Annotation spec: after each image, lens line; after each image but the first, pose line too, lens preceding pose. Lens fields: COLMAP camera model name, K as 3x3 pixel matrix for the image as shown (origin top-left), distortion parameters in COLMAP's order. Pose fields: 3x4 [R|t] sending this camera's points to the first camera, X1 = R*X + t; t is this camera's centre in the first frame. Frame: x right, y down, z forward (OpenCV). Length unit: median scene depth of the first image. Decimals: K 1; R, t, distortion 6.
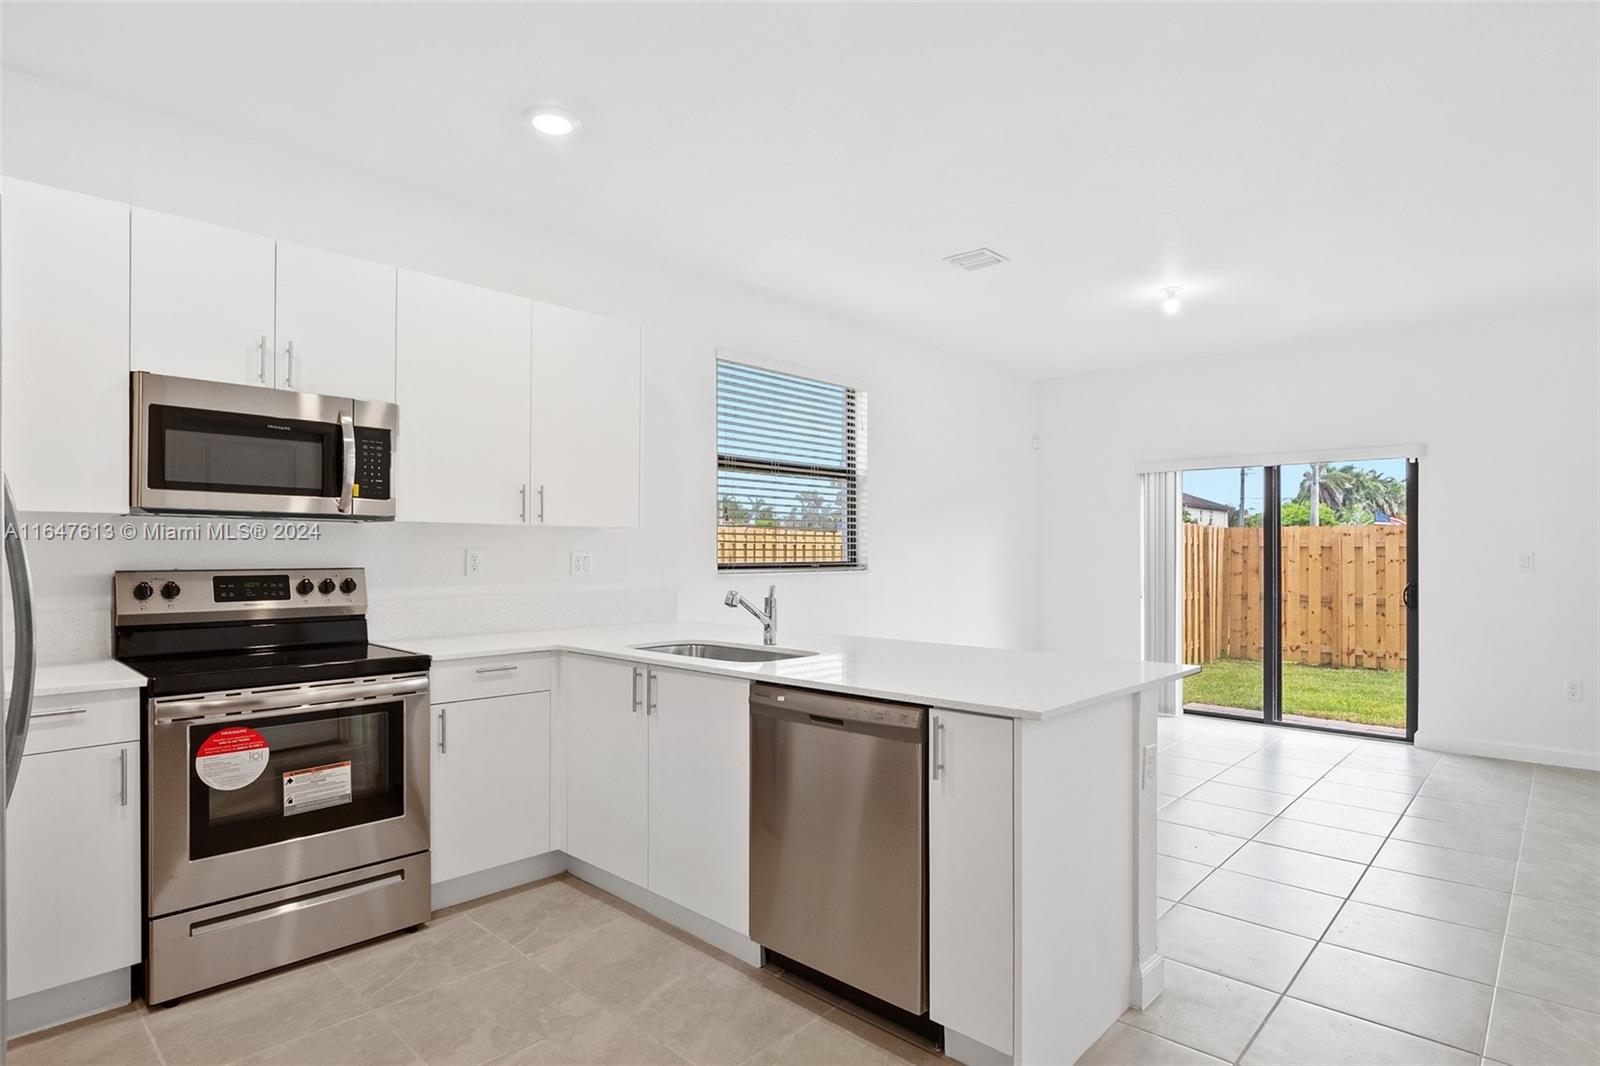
lens RADIAL K [[863.6, 0, 758.3], [0, 863.6, 543.7], [0, 0, 1]] dist [-0.022716, 0.001489]
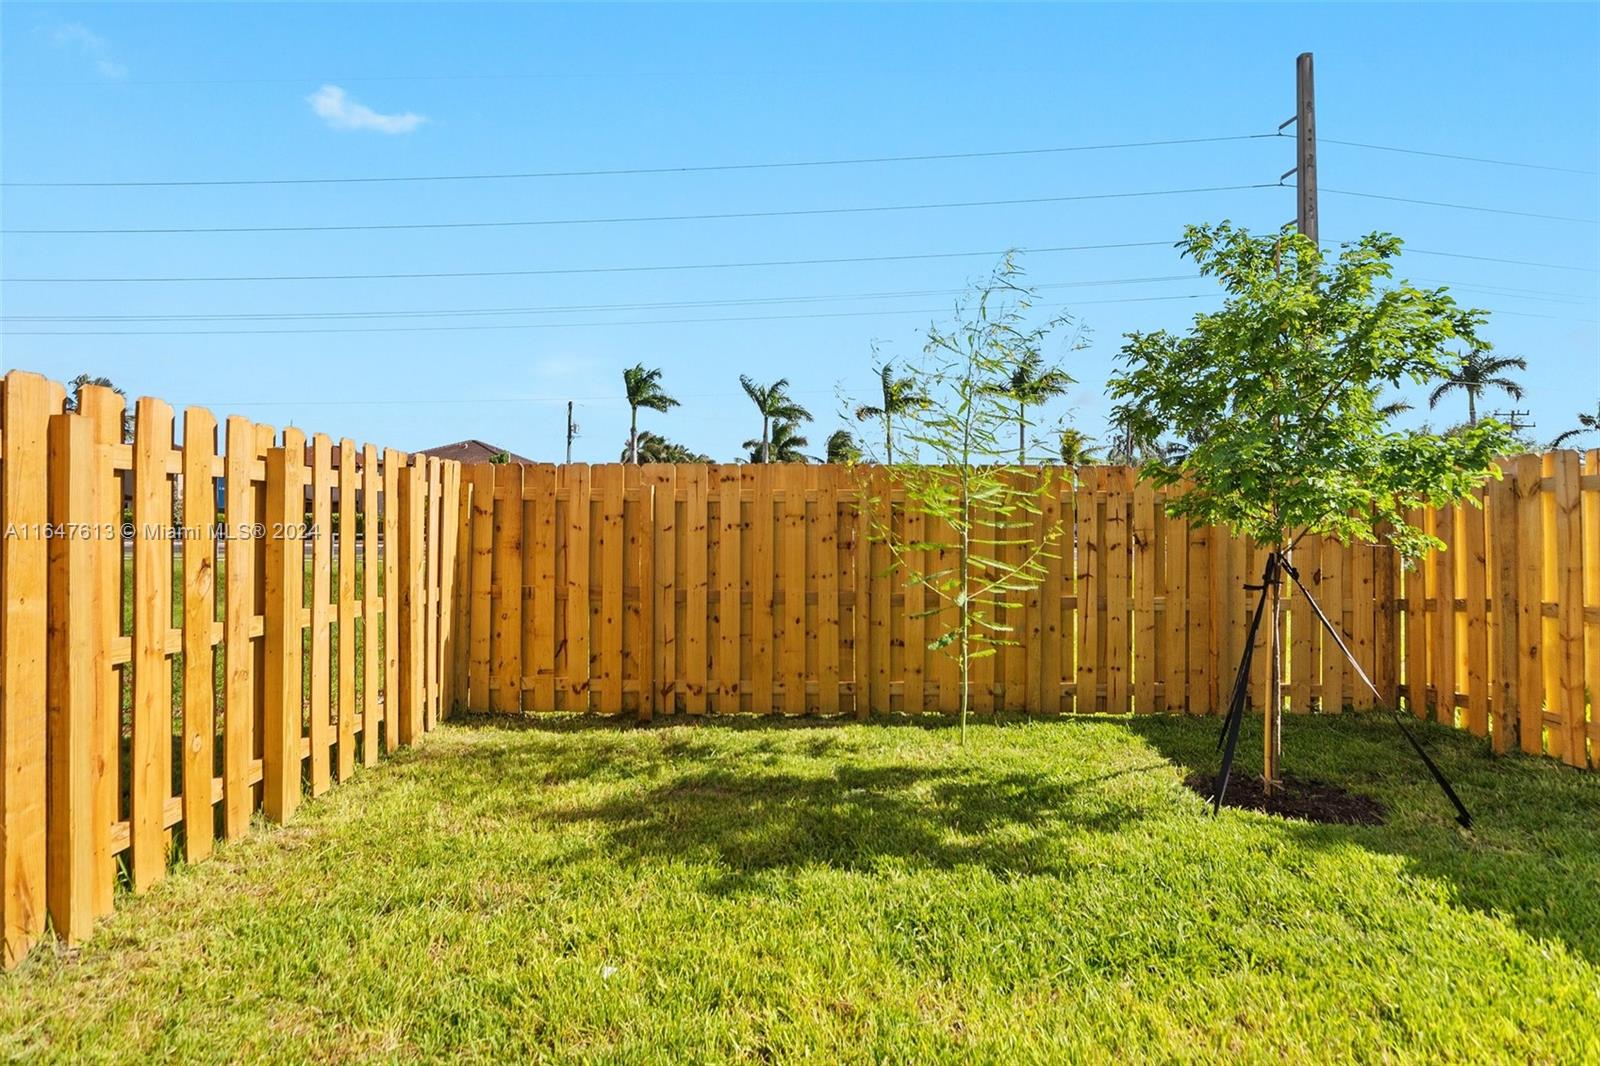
lens RADIAL K [[863.6, 0, 798.5], [0, 863.6, 520.0], [0, 0, 1]] dist [-0.022716, 0.001489]
pose [[0.728007, -0.001294, 0.685569, 0.366640], [-0.009741, 0.999878, 0.012232, 0.008328], [-0.685501, -0.015583, 0.727905, 0.529079]]
